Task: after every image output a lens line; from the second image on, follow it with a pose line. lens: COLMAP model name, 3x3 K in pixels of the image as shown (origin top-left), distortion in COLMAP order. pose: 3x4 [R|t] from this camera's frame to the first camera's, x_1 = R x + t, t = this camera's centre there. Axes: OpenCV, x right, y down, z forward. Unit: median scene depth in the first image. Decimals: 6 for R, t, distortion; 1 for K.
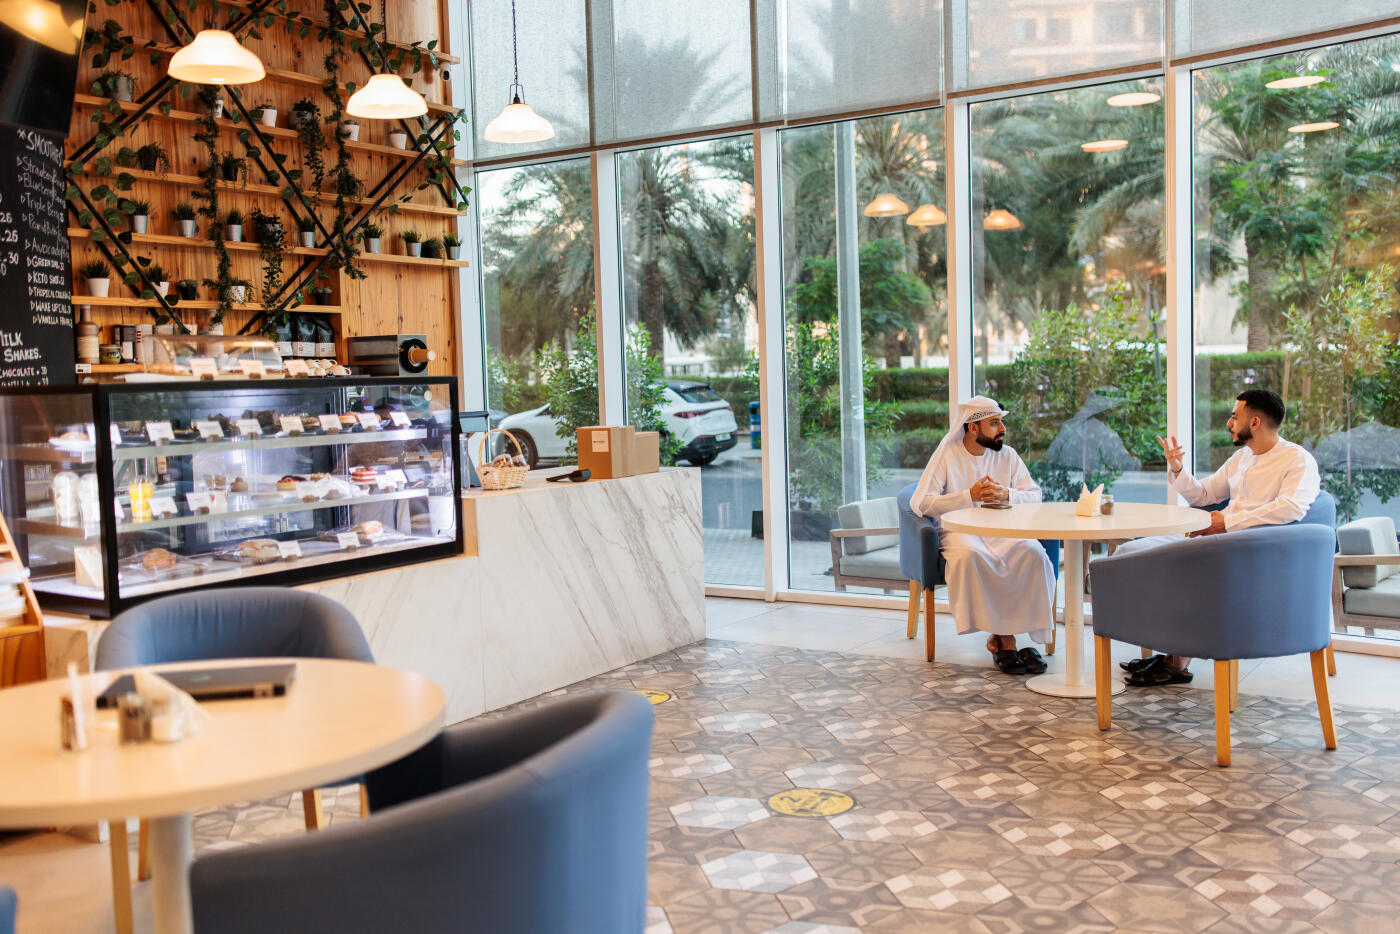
lens RADIAL K [[1337.8, 0, 700.0], [0, 1337.8, 467.0], [0, 0, 1]] dist [-0.003362, -0.000281]
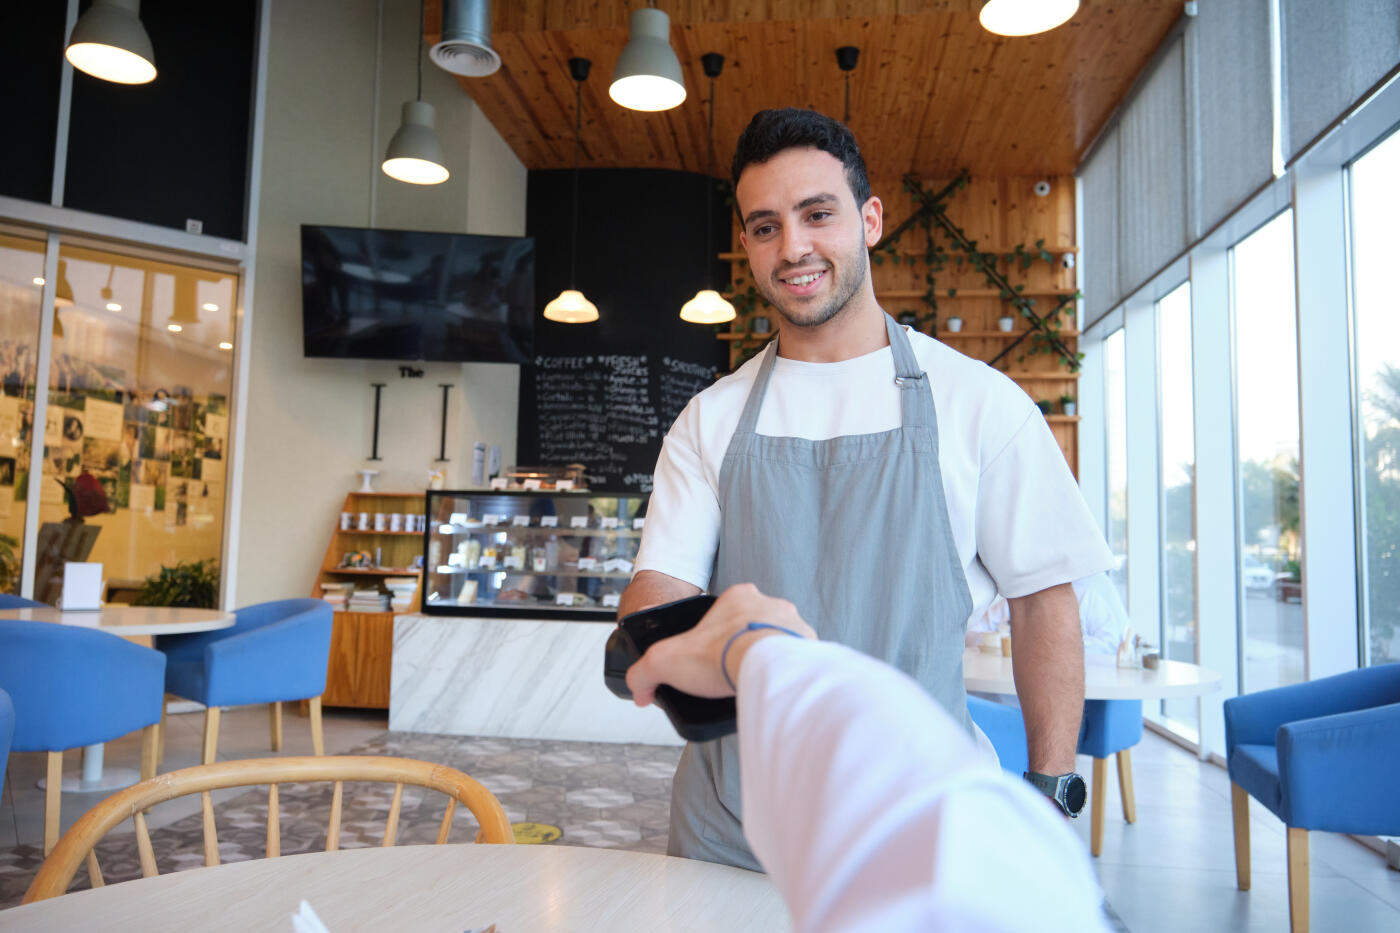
lens RADIAL K [[949.1, 0, 700.0], [0, 949.1, 466.5], [0, 0, 1]] dist [0.001328, 0.000156]
pose [[0.416408, -0.032171, -0.908608, 0.631925], [-0.096405, 0.992177, -0.079311, -0.019077], [0.904052, 0.120620, 0.410050, 0.537816]]
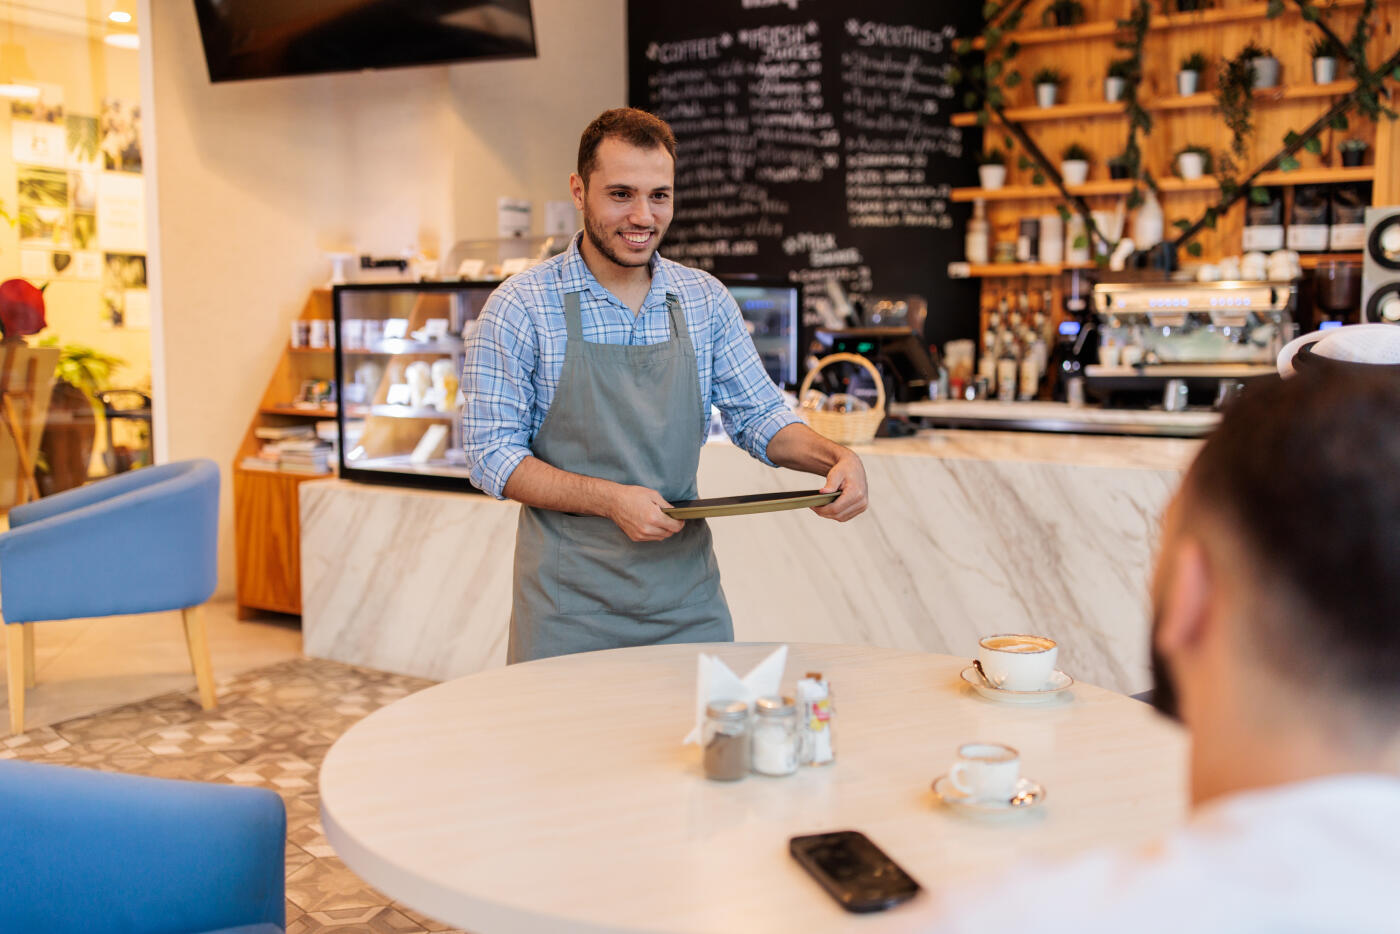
lens RADIAL K [[1337.8, 0, 700.0], [0, 1337.8, 467.0], [0, 0, 1]] dist [-0.003362, -0.000281]
pose [[0.007908, 0.135478, -0.990749, 0.502290], [-0.064555, 0.988782, 0.134694, -0.056327], [0.997883, 0.062893, 0.016566, 0.881181]]
